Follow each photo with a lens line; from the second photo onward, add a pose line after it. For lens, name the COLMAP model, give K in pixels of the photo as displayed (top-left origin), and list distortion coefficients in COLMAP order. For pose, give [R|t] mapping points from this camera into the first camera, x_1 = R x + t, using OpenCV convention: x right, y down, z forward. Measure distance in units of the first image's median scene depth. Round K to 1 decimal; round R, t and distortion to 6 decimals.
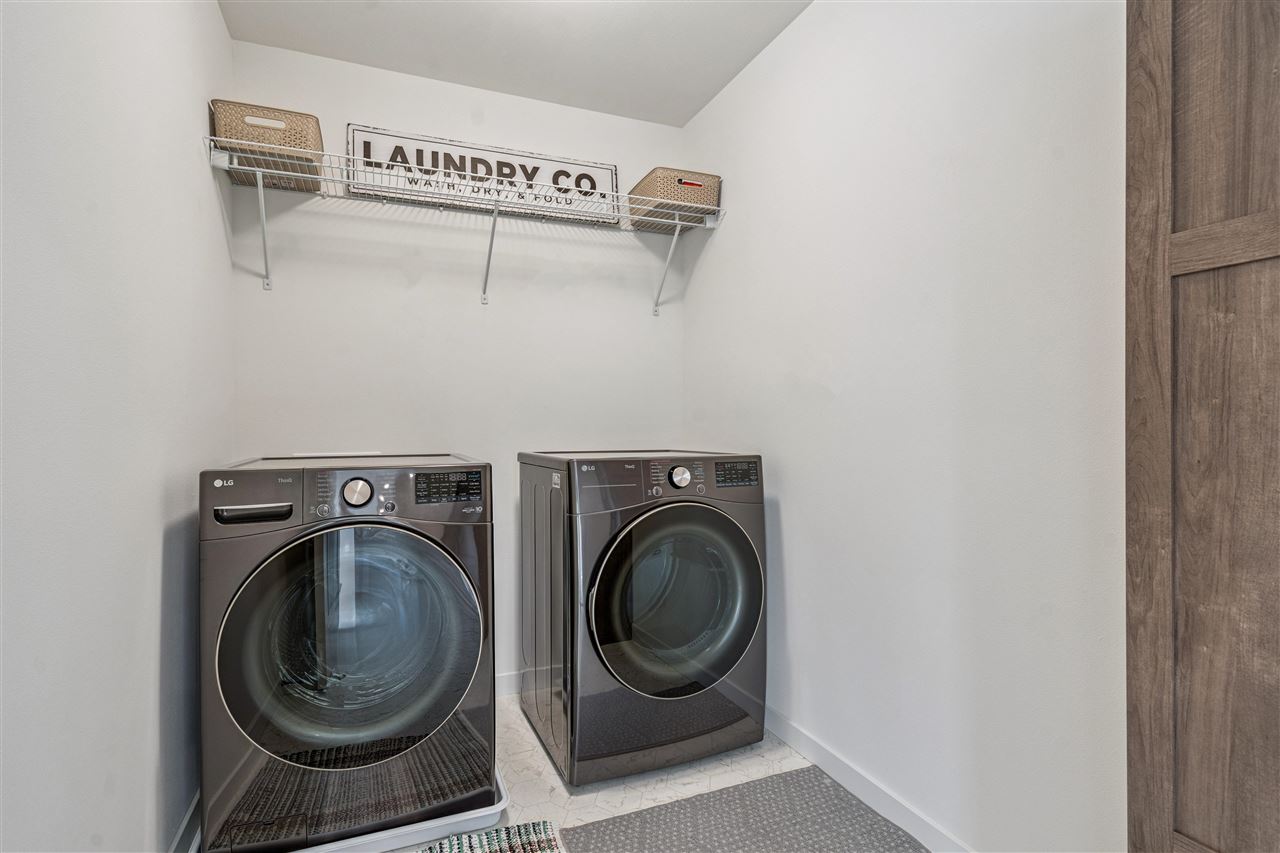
lens RADIAL K [[631.6, 0, 638.9], [0, 631.6, 432.2], [0, 0, 1]] dist [0.002607, 0.000586]
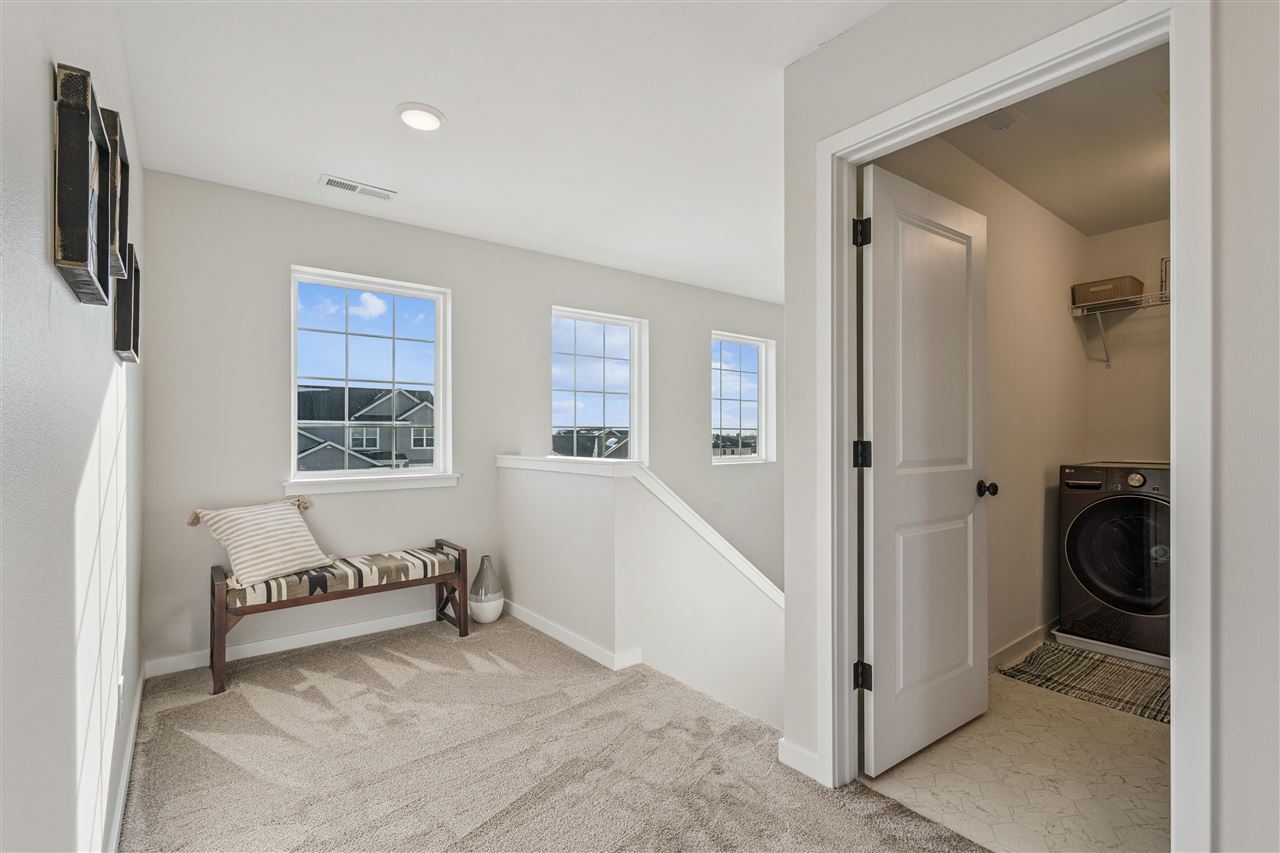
lens RADIAL K [[583.4, 0, 640.8], [0, 583.4, 433.3], [0, 0, 1]] dist [-0.000496, -0.000148]
pose [[0.269281, 0.000066, -0.963062, 0.902569], [-0.006418, 0.999978, -0.001726, -0.039641], [0.963040, 0.006646, 0.269275, -1.004280]]
